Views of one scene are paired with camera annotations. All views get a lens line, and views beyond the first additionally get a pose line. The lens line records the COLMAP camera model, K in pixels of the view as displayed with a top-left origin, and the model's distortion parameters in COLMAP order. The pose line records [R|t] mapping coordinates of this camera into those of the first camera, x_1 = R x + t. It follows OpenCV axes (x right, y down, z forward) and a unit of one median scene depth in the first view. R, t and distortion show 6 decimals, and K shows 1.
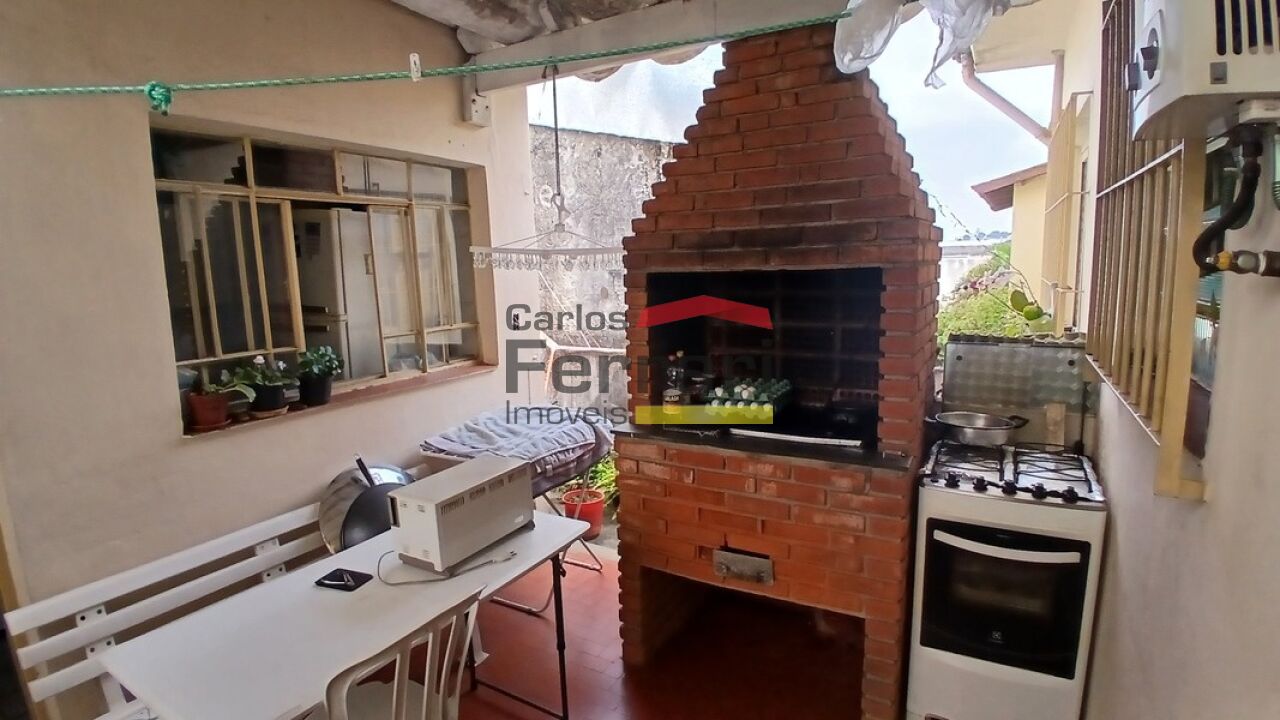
lens RADIAL K [[625.4, 0, 640.0], [0, 625.4, 360.0], [0, 0, 1]] dist [-0.010164, -0.000369]
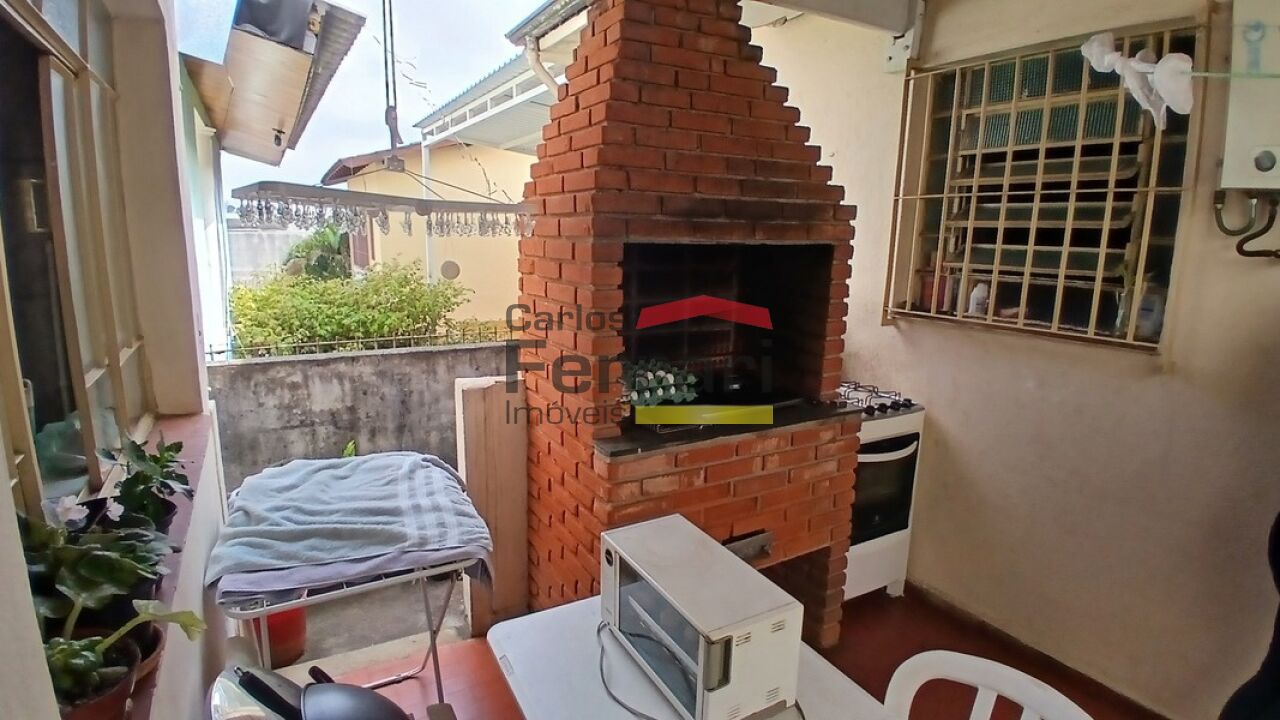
lens RADIAL K [[660.6, 0, 640.0], [0, 660.6, 360.0], [0, 0, 1]] dist [-0.005505, -0.000494]
pose [[0.492127, -0.129353, 0.860860, -0.754173], [0.098862, 0.990805, 0.092362, -0.073031], [-0.864892, 0.039652, 0.500390, 0.610456]]
